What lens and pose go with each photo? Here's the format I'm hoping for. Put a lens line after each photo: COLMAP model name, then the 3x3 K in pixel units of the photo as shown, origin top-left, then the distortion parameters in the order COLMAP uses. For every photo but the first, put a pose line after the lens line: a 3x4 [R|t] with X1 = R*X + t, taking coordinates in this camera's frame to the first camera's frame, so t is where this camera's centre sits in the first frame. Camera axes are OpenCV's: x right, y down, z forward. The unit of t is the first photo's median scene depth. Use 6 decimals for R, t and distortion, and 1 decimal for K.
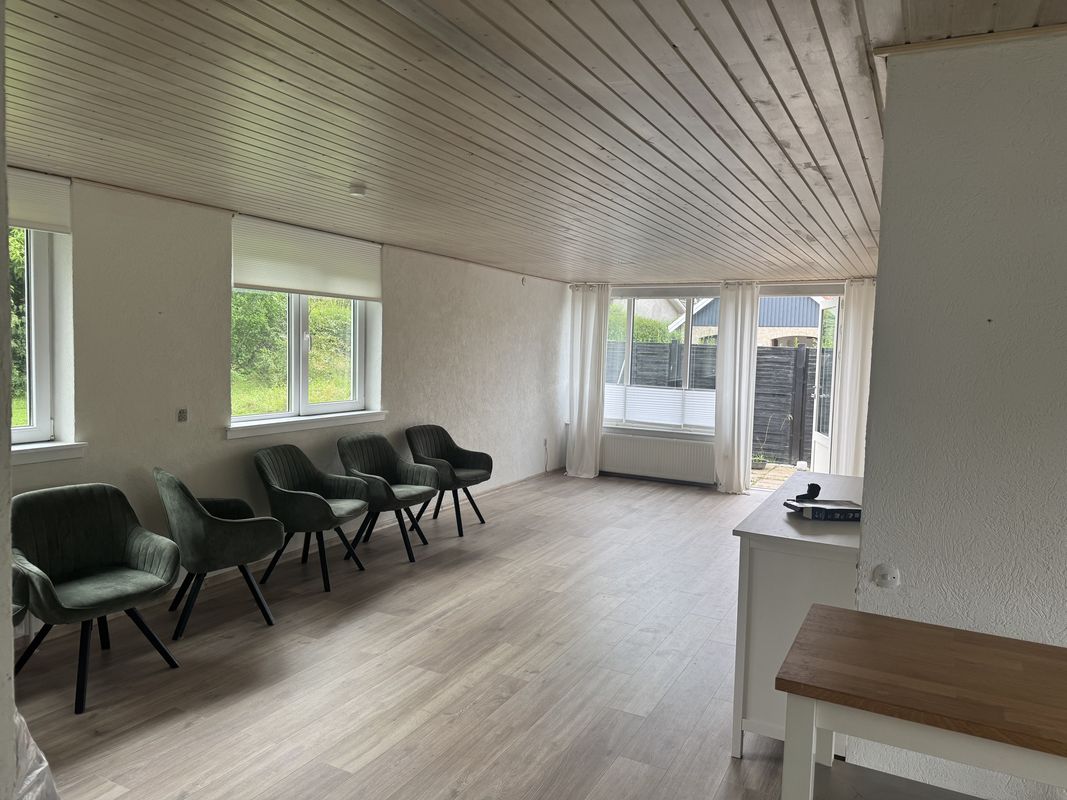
lens RADIAL K [[732.8, 0, 533.5], [0, 732.8, 400.0], [0, 0, 1]] dist [0.105542, -0.160050]
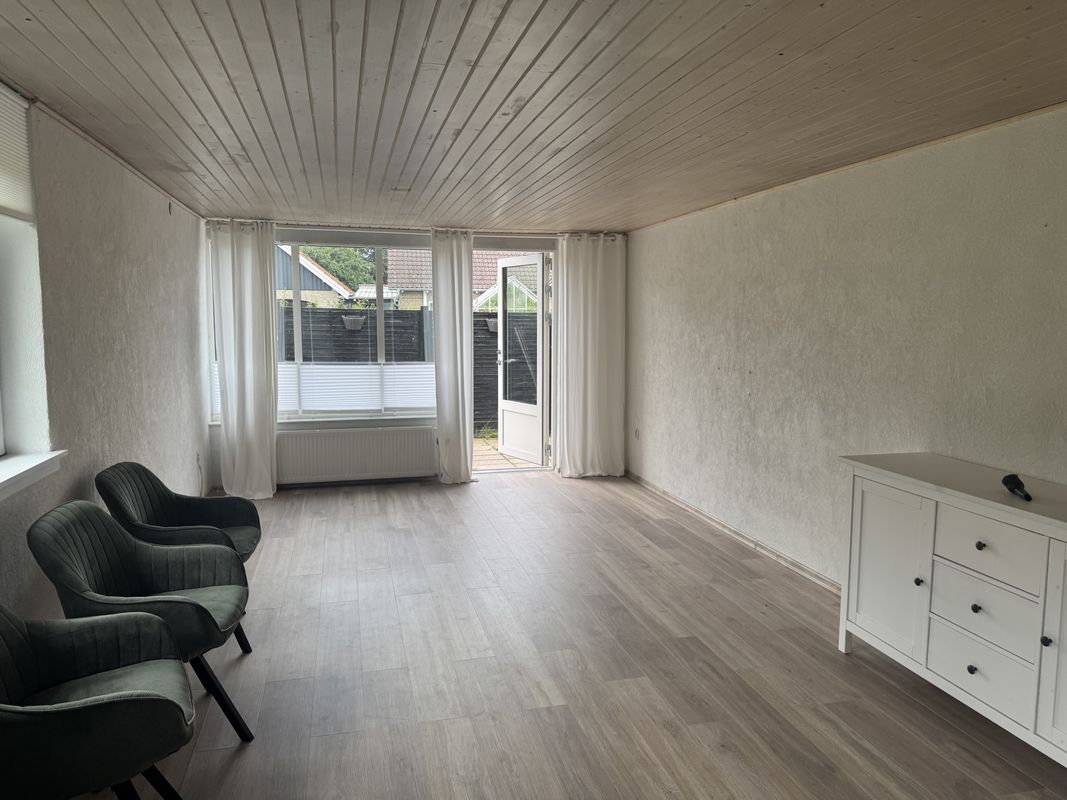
lens RADIAL K [[732.8, 0, 533.5], [0, 732.8, 400.0], [0, 0, 1]] dist [0.105542, -0.160050]
pose [[0.744298, -0.100468, 0.660248, -0.206935], [0.069296, 0.994901, 0.073274, -0.023286], [-0.664243, -0.008785, 0.747465, 0.307153]]
